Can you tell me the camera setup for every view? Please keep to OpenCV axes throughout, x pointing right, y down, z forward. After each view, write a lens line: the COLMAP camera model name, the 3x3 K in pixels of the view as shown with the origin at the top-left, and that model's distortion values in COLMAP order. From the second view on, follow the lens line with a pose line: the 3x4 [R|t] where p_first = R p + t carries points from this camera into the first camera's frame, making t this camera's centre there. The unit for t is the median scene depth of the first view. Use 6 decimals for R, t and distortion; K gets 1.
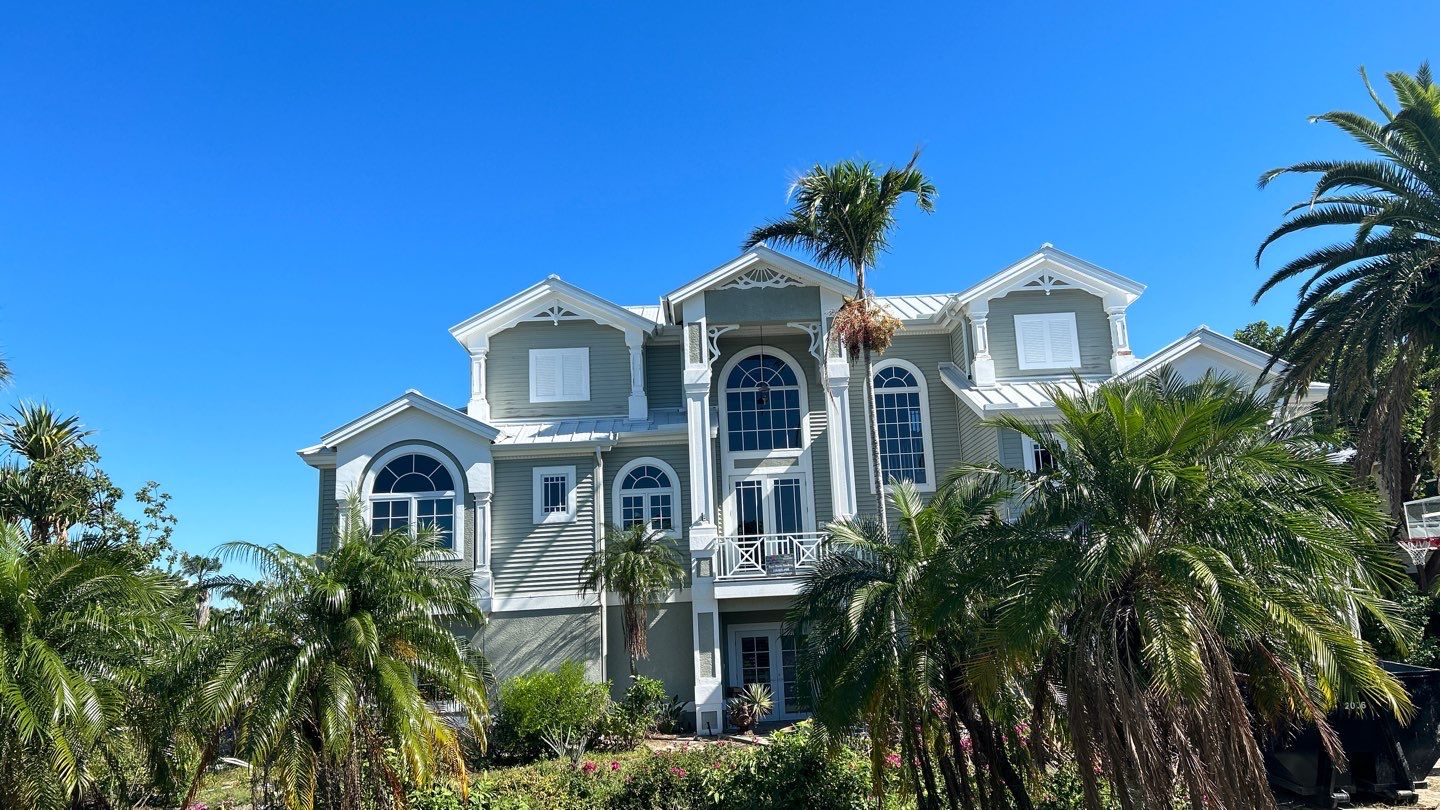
lens RADIAL K [[1049.3, 0, 742.4], [0, 1049.3, 423.7], [0, 0, 1]] dist [0.118510, -0.155760]
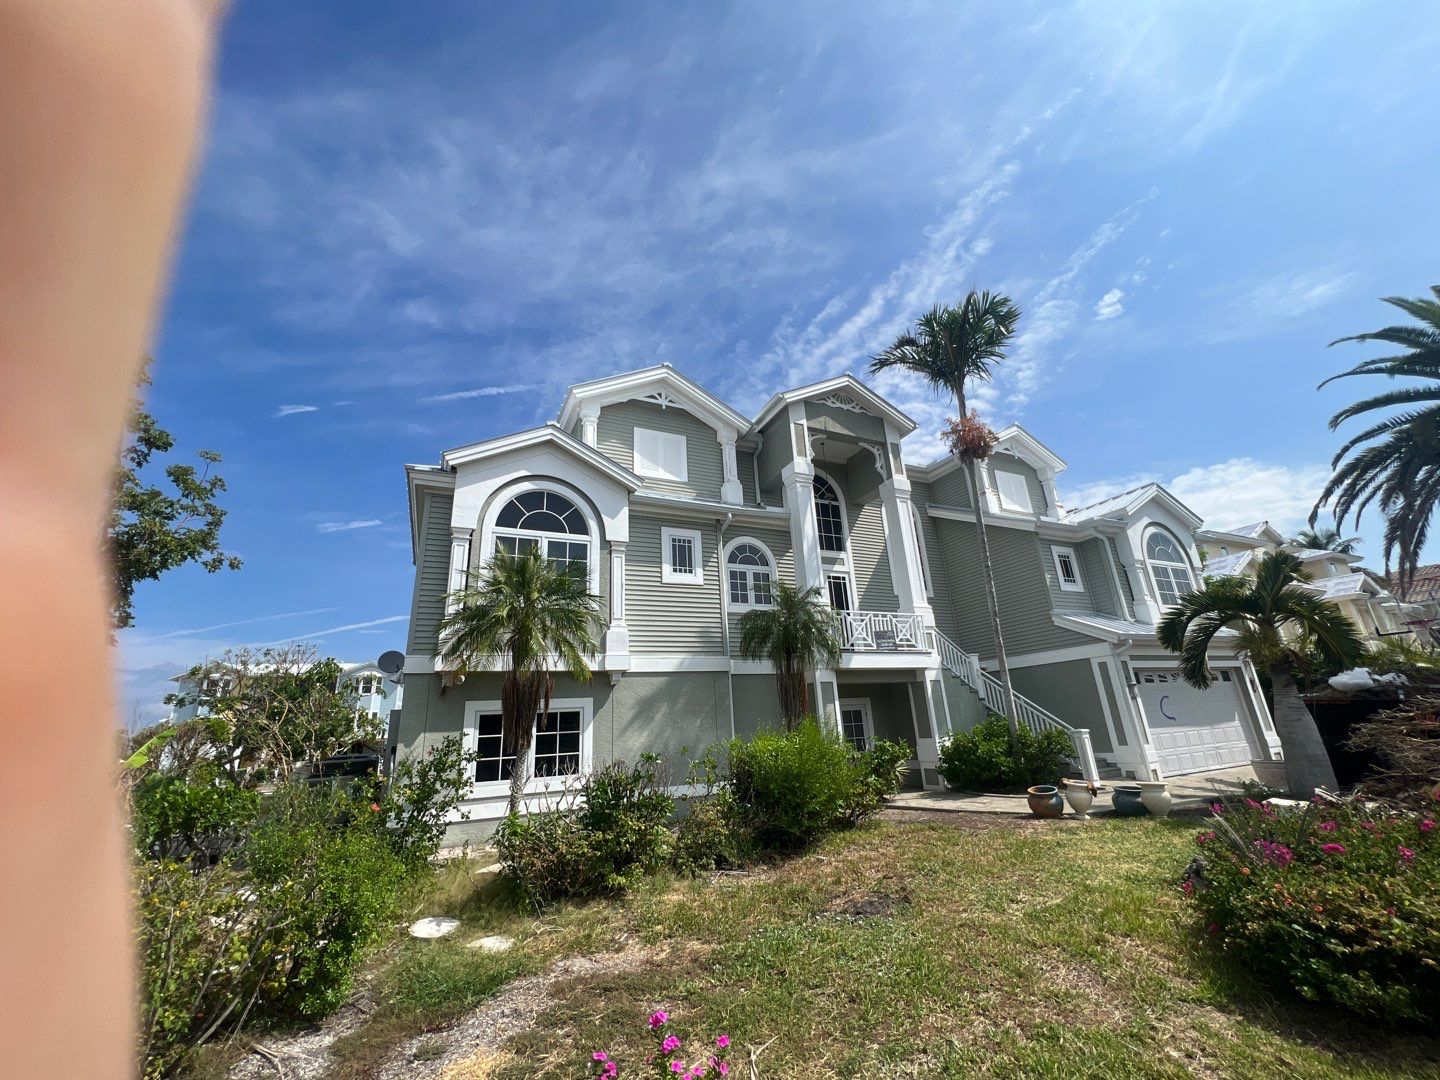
lens RADIAL K [[574.1, 0, 720.6], [0, 574.1, 539.5], [0, 0, 1]] dist [-0.001167, 0.000255]
pose [[0.917100, 0.126403, 0.378087, -0.339742], [-0.065145, 0.983171, -0.170678, 0.137342], [-0.393298, 0.131898, 0.909901, 0.486163]]
